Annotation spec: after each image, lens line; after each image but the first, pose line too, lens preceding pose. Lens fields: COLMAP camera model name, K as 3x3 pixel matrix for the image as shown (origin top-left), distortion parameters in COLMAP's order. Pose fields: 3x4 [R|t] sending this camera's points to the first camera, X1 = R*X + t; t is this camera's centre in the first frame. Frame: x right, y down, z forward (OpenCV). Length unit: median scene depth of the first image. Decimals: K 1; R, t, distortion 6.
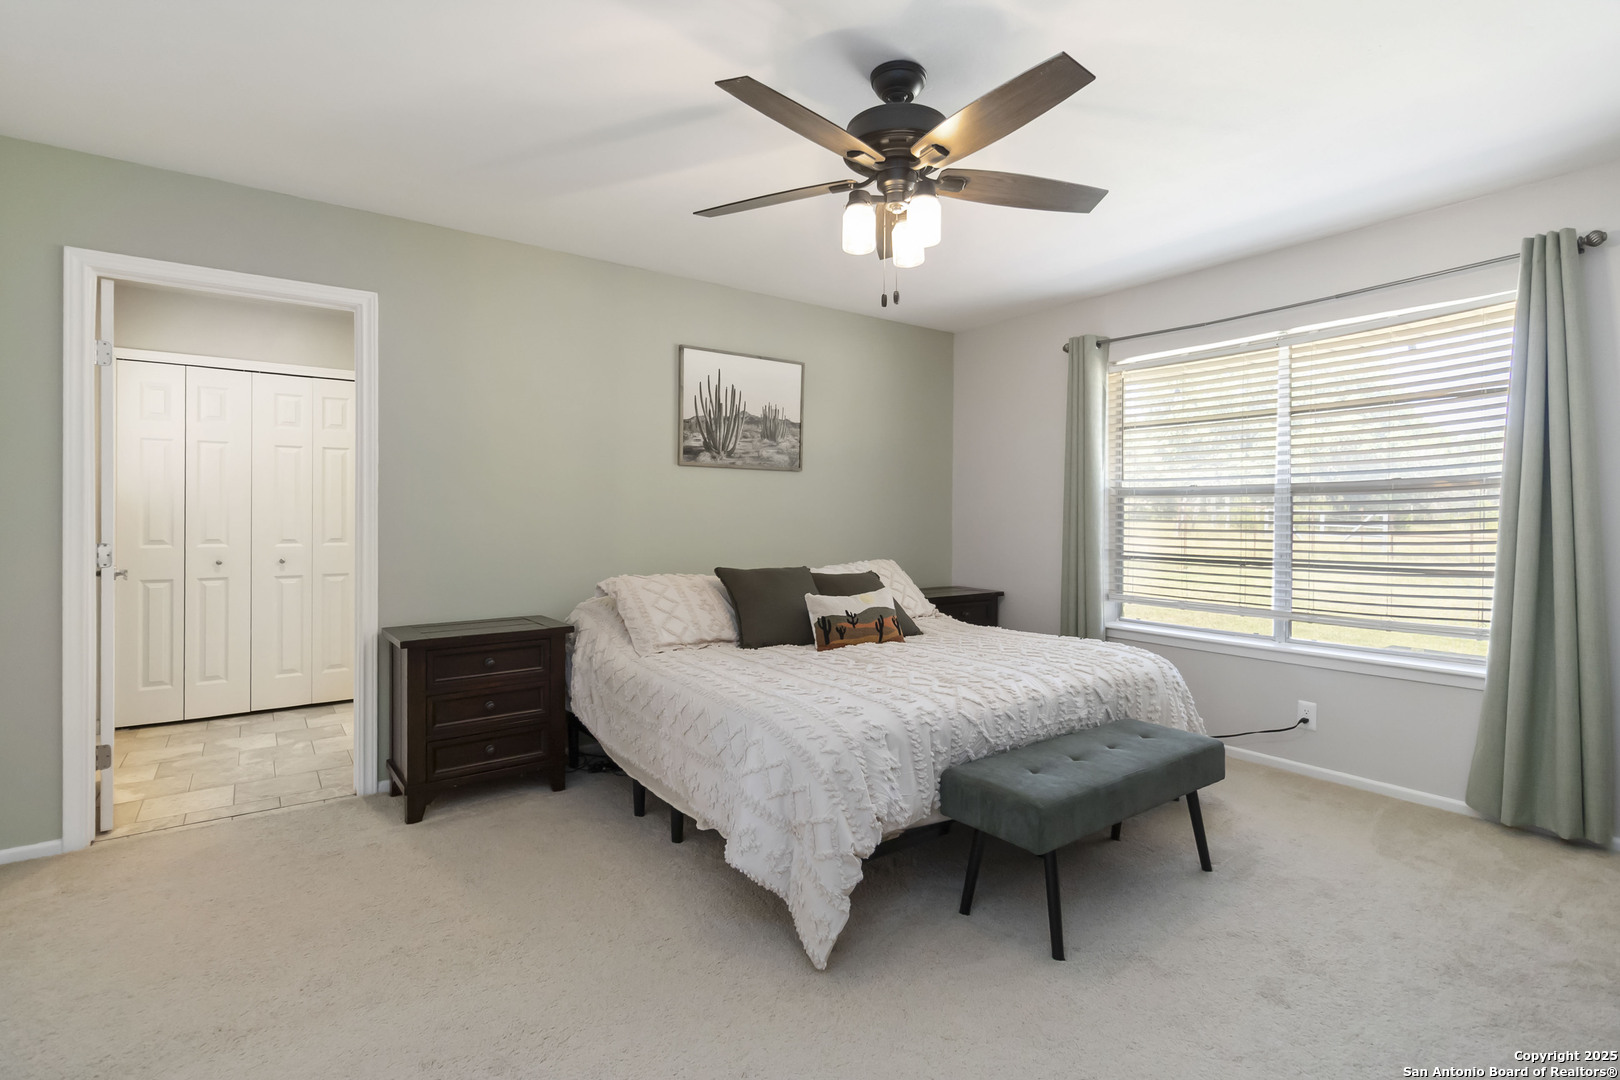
lens RADIAL K [[770.1, 0, 809.5], [0, 770.1, 510.1], [0, 0, 1]] dist [0.000971, 0.000341]
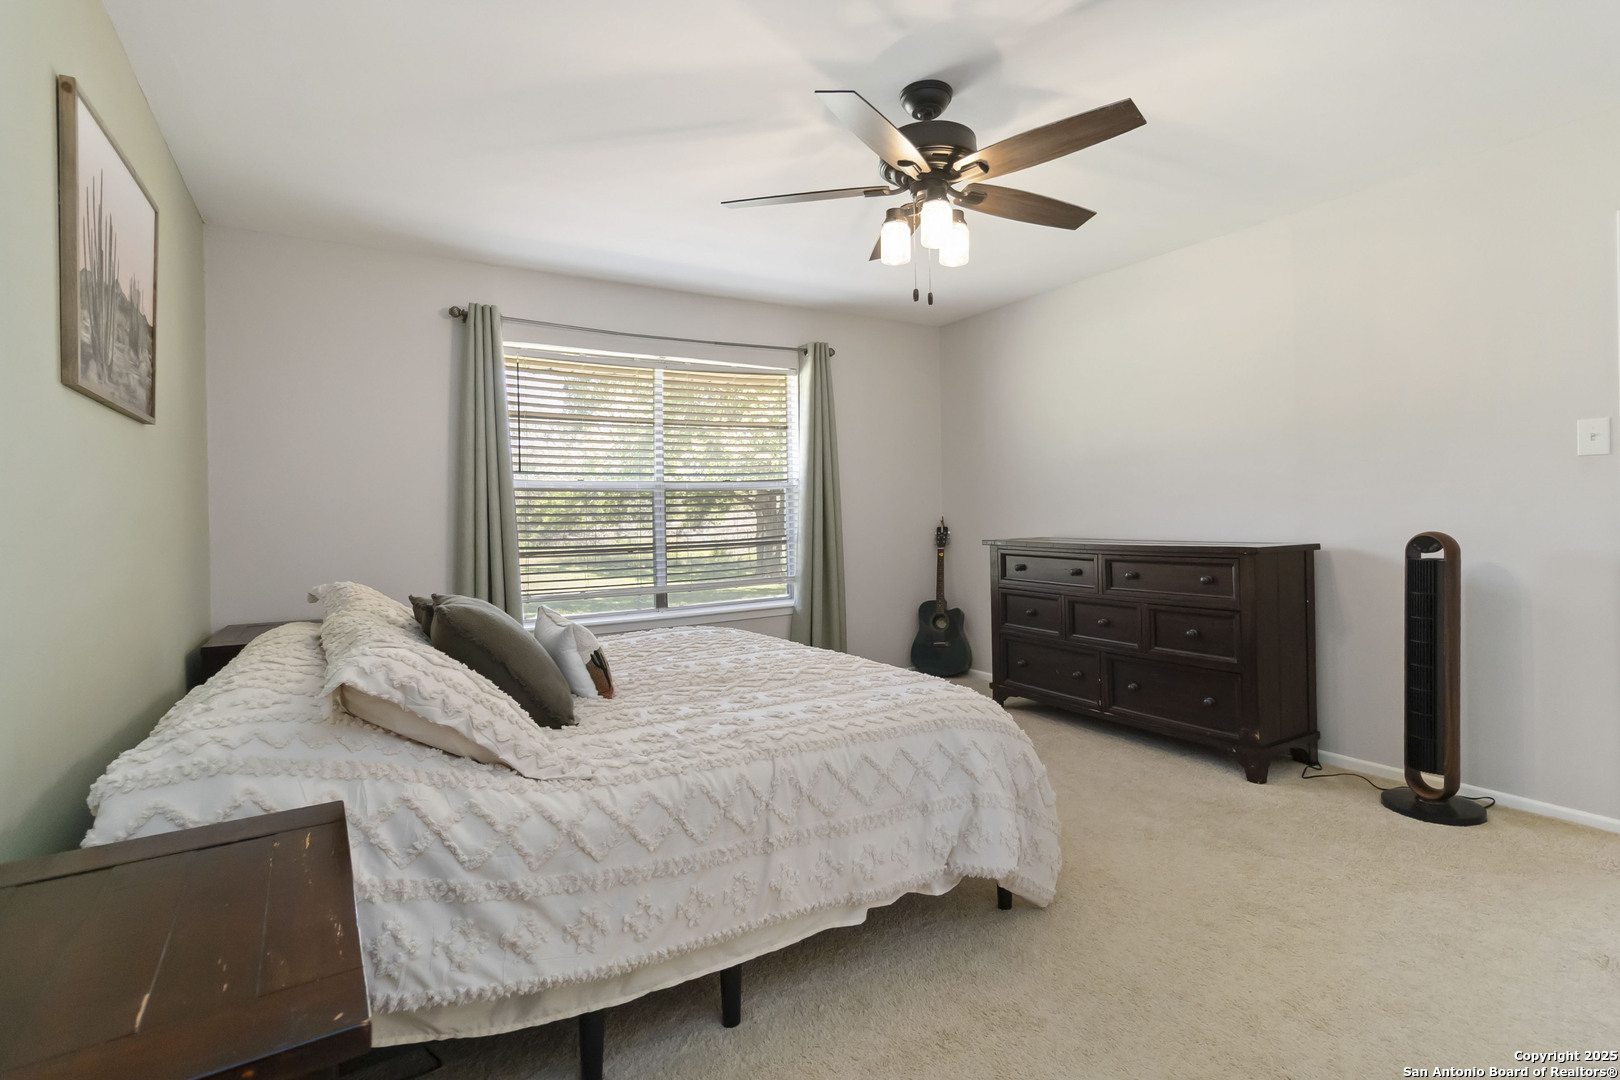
lens RADIAL K [[770.1, 0, 809.5], [0, 770.1, 510.1], [0, 0, 1]] dist [0.000971, 0.000341]
pose [[0.112968, 0.000400, 0.993599, -0.567364], [0.010595, 0.999943, -0.001607, 0.015661], [-0.993542, 0.010709, 0.112957, 0.629435]]
